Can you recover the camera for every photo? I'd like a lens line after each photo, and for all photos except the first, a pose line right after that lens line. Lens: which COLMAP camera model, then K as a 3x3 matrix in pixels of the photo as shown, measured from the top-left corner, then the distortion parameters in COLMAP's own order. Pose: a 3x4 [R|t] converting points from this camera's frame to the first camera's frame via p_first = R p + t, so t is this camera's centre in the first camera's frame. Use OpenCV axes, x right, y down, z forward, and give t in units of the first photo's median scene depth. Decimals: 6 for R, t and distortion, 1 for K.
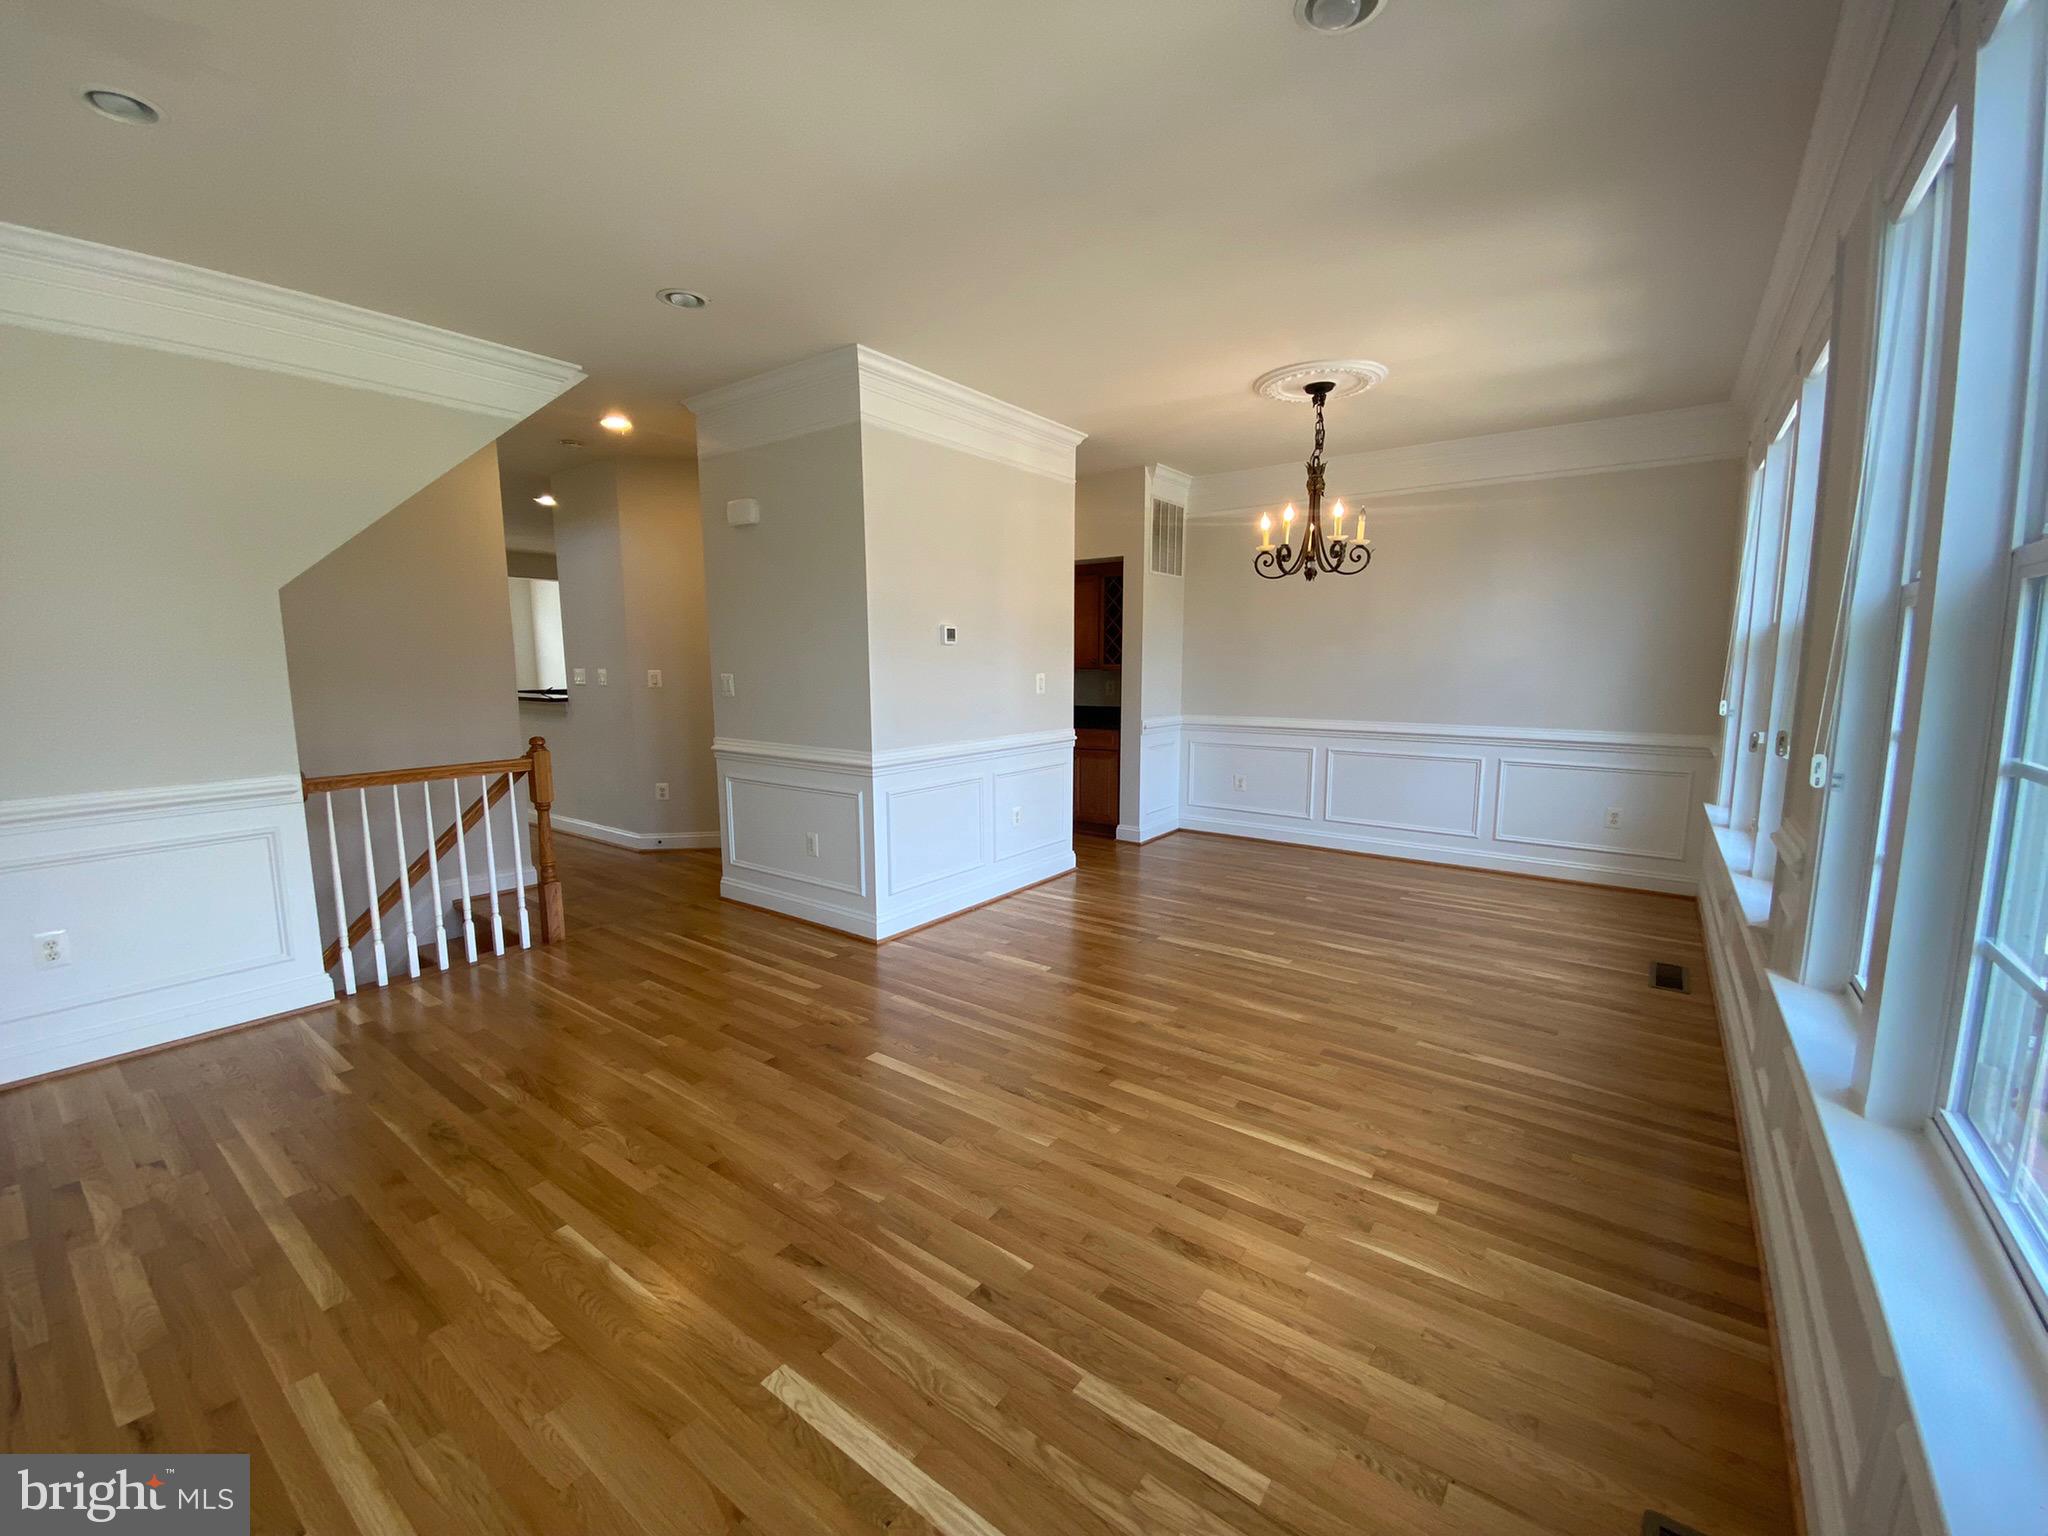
lens RADIAL K [[836.2, 0, 1024.0], [0, 836.2, 768.0], [0, 0, 1]] dist [-0.000295, 0.000005]
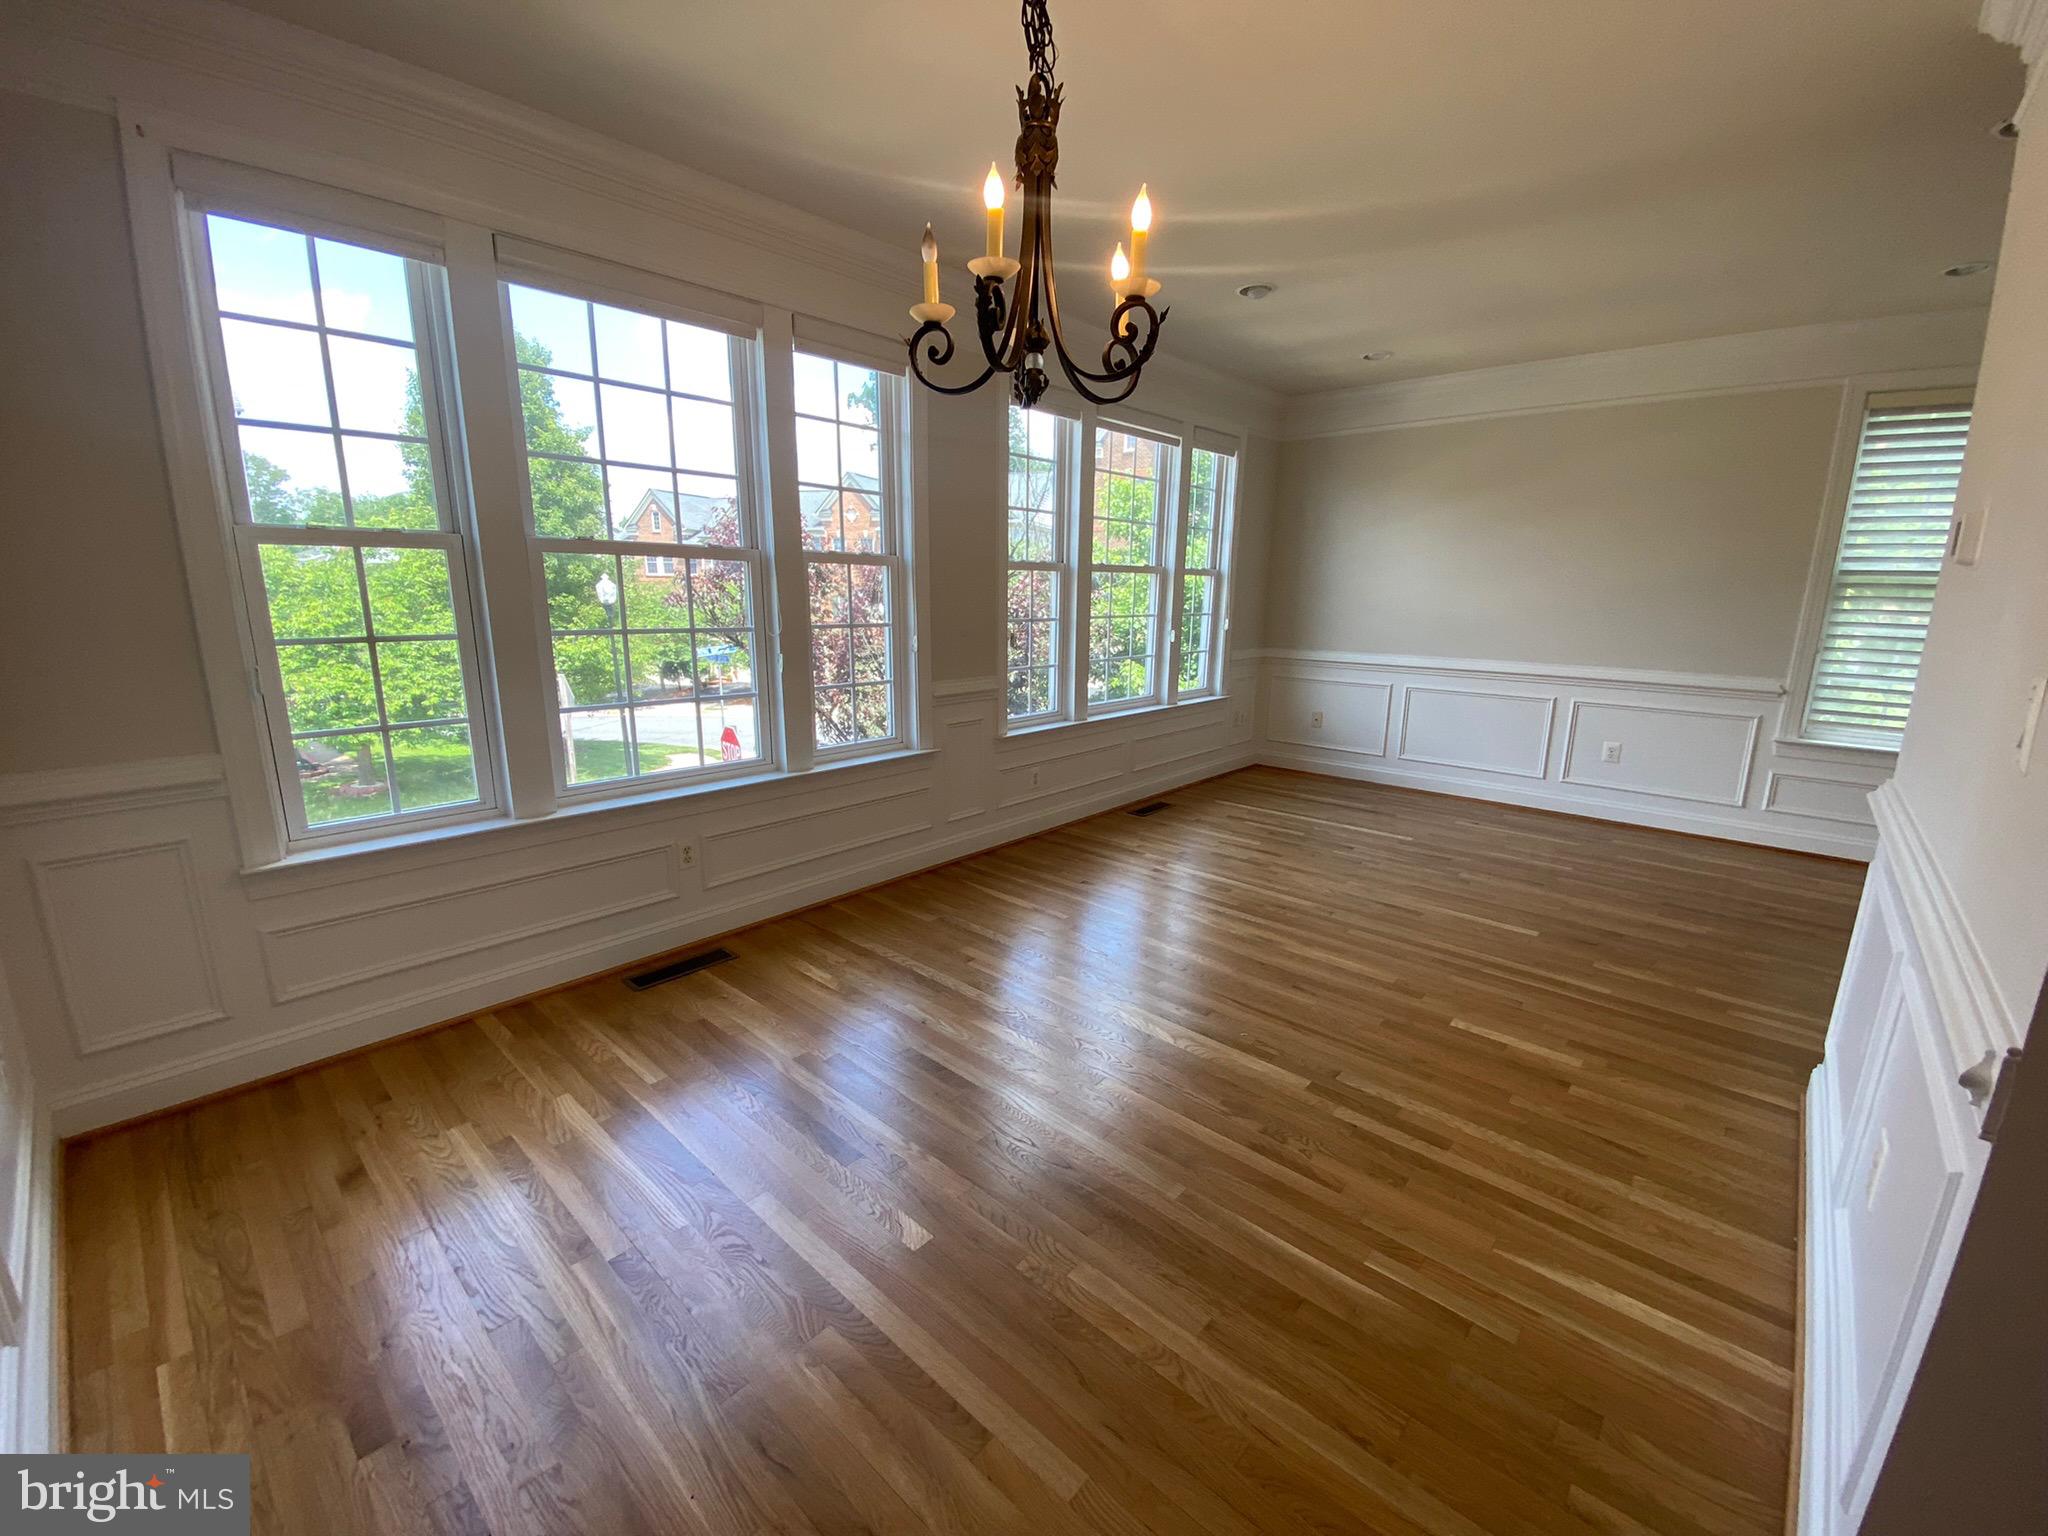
lens RADIAL K [[836.2, 0, 1024.0], [0, 836.2, 768.0], [0, 0, 1]] dist [-0.000295, 0.000005]
pose [[-0.995822, -0.036905, 0.083528, 0.606952], [-0.005282, 0.936443, 0.350779, -0.393293], [-0.091164, 0.348872, -0.932726, 2.807662]]
